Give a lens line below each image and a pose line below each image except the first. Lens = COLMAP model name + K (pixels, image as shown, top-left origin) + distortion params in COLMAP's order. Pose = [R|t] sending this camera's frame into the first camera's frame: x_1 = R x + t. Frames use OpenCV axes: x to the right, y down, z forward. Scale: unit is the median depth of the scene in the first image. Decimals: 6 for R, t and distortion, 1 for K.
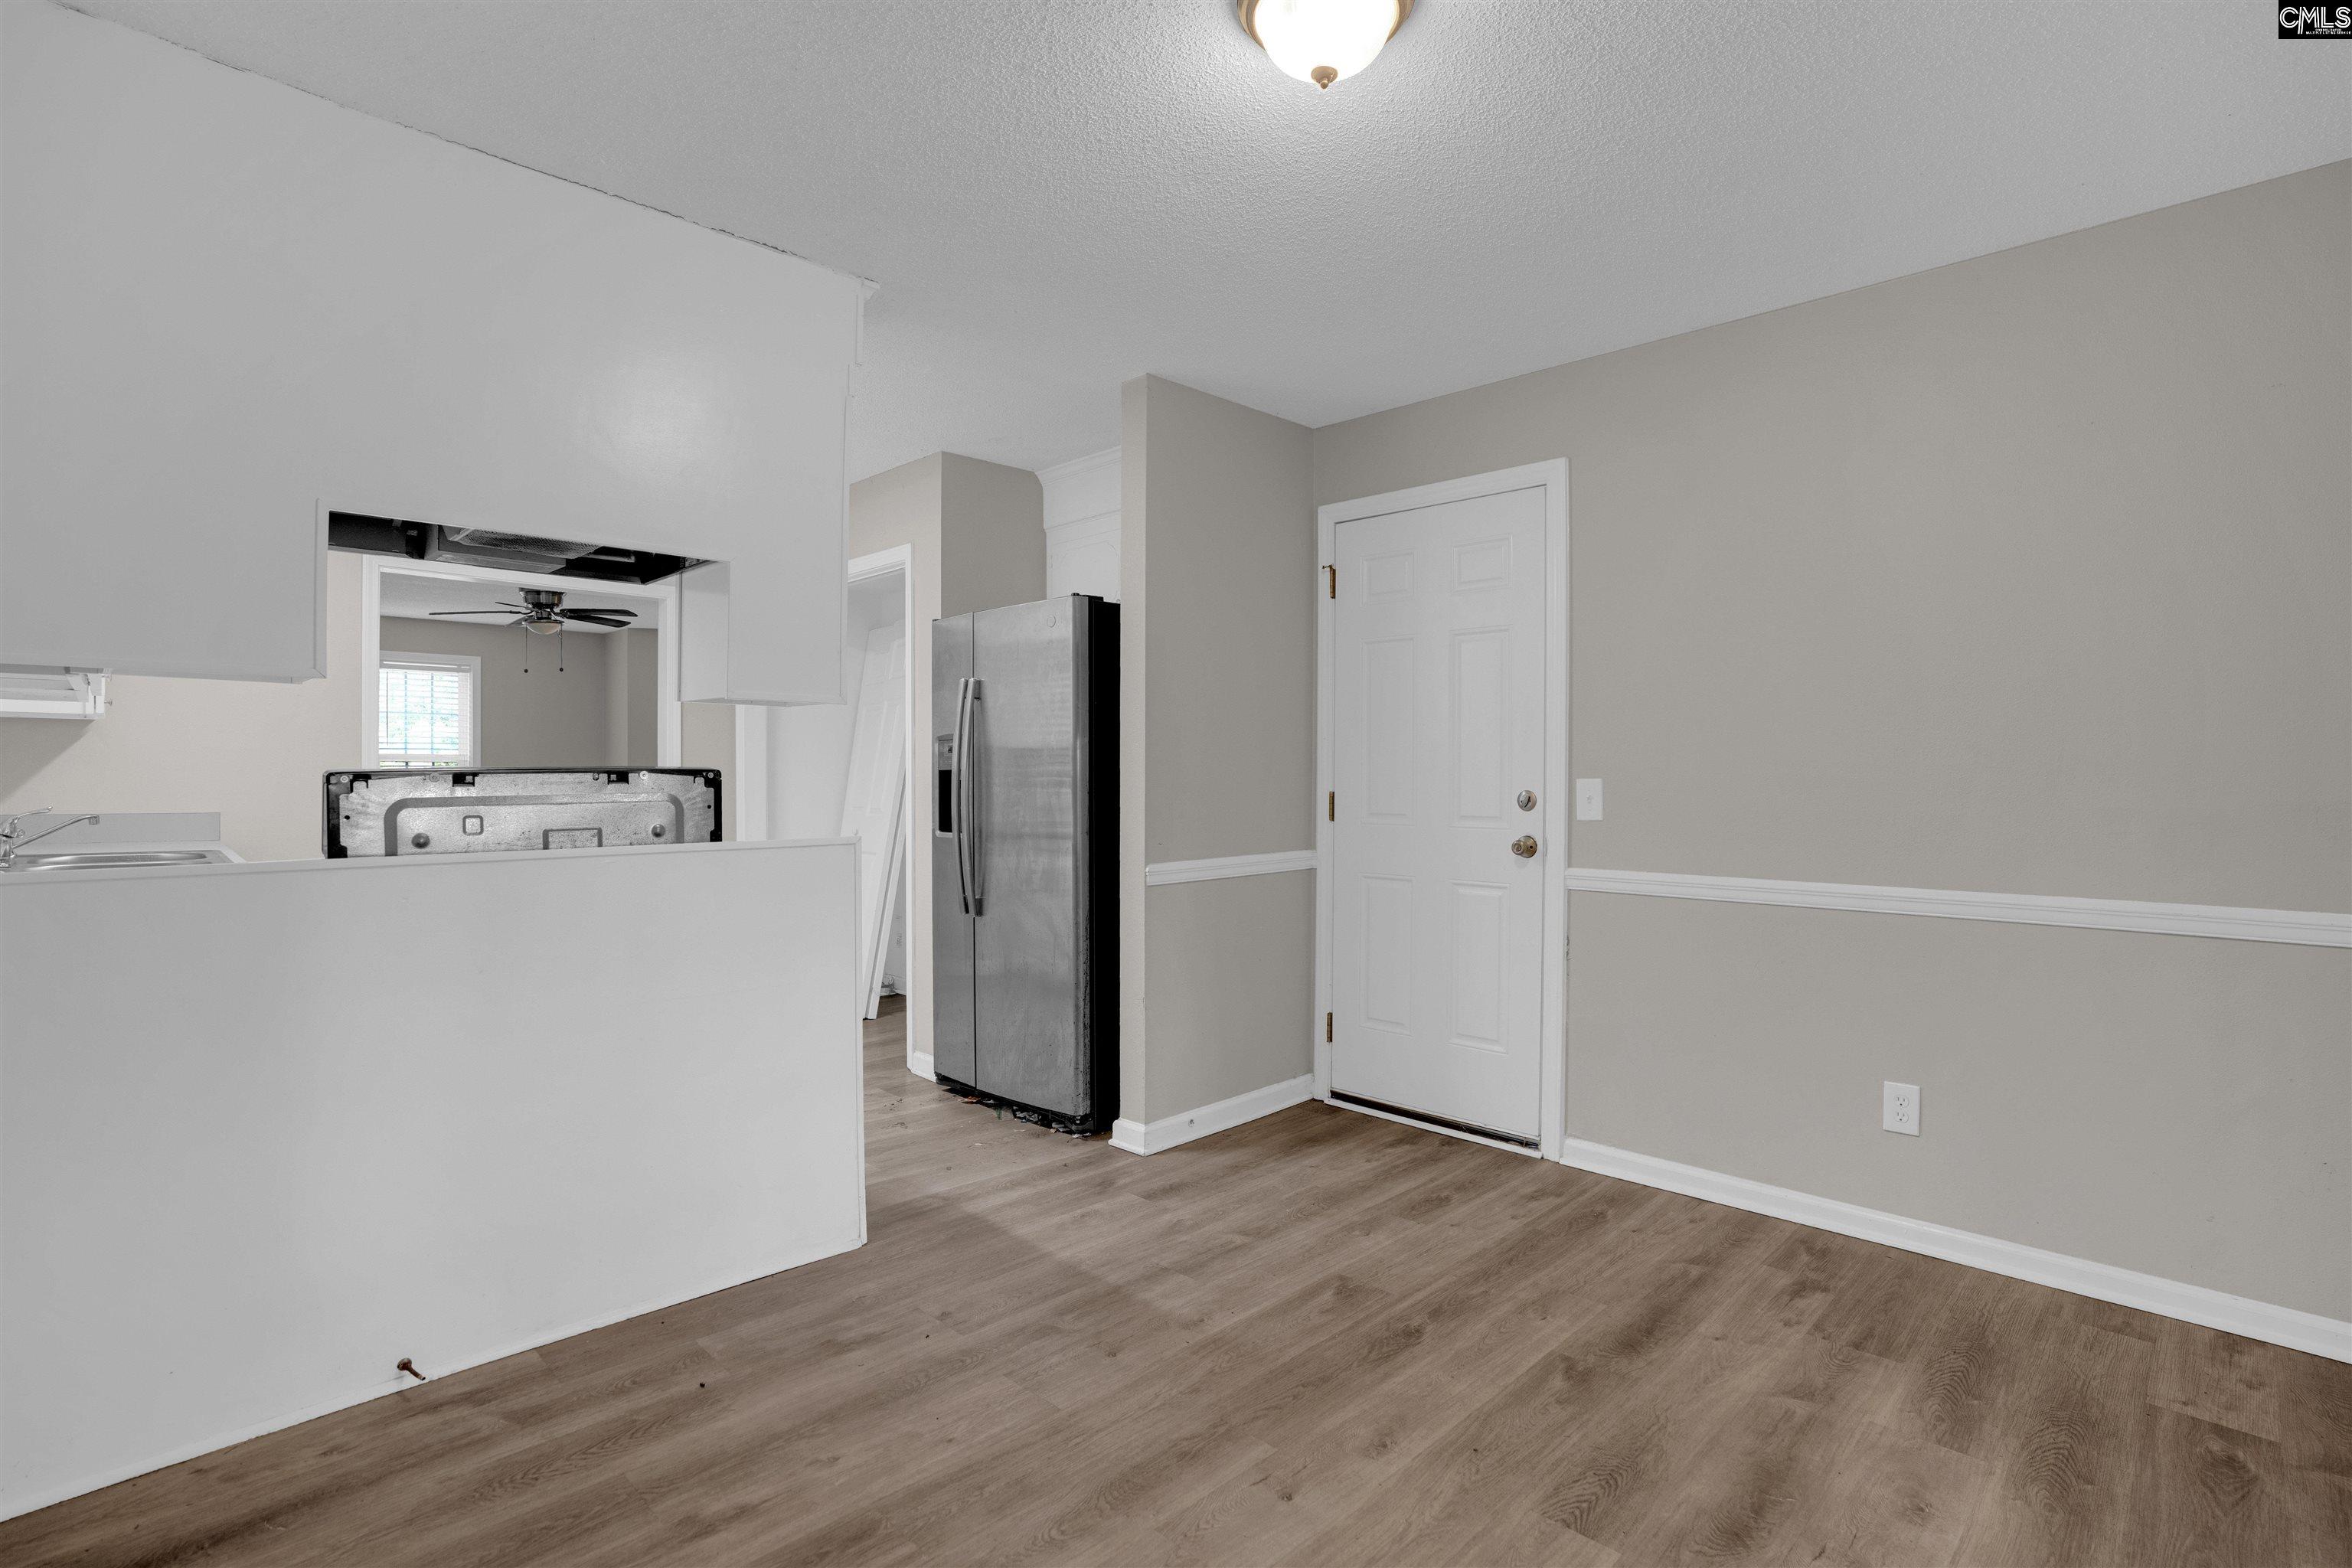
lens RADIAL K [[1118.5, 0, 1176.0], [0, 1118.5, 784.0], [0, 0, 1]] dist [-0.068570, 0.027260]
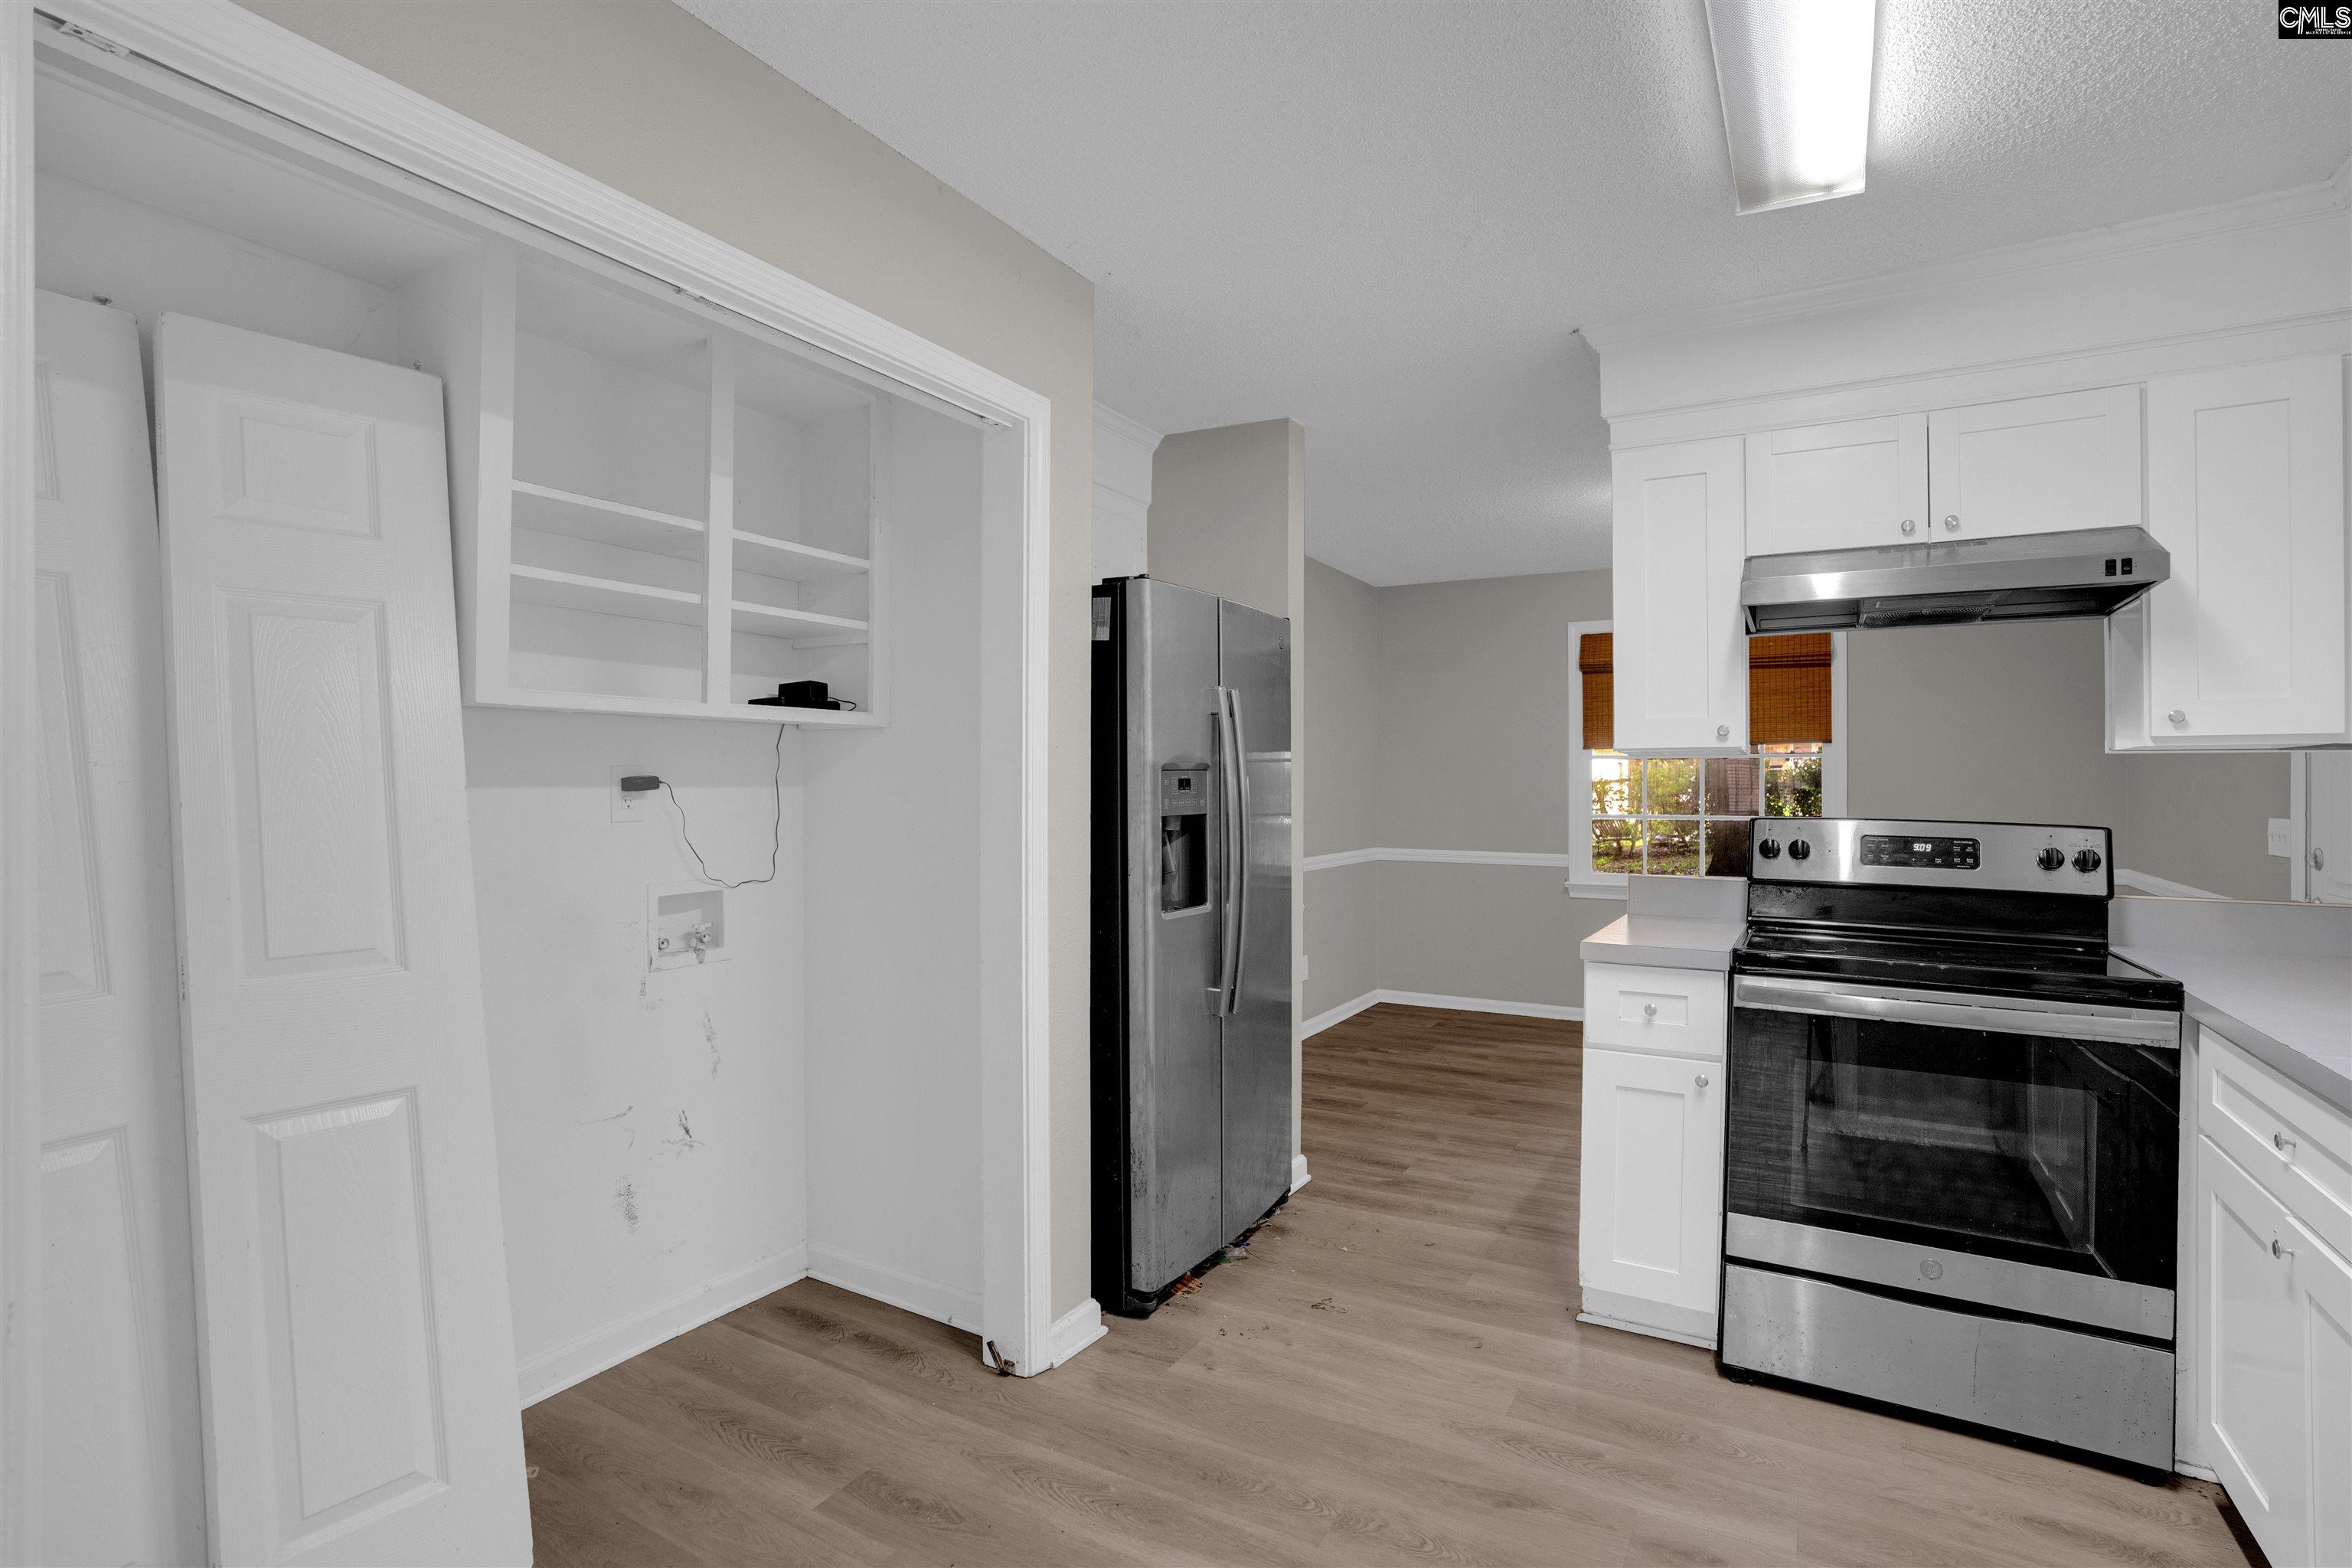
lens RADIAL K [[1118.5, 0, 1176.0], [0, 1118.5, 784.0], [0, 0, 1]] dist [-0.068570, 0.027260]
pose [[-0.252770, -0.004696, 0.967515, -1.501528], [0.000041, 0.999988, 0.004864, -0.061640], [-0.967526, 0.001269, -0.252767, 2.071587]]
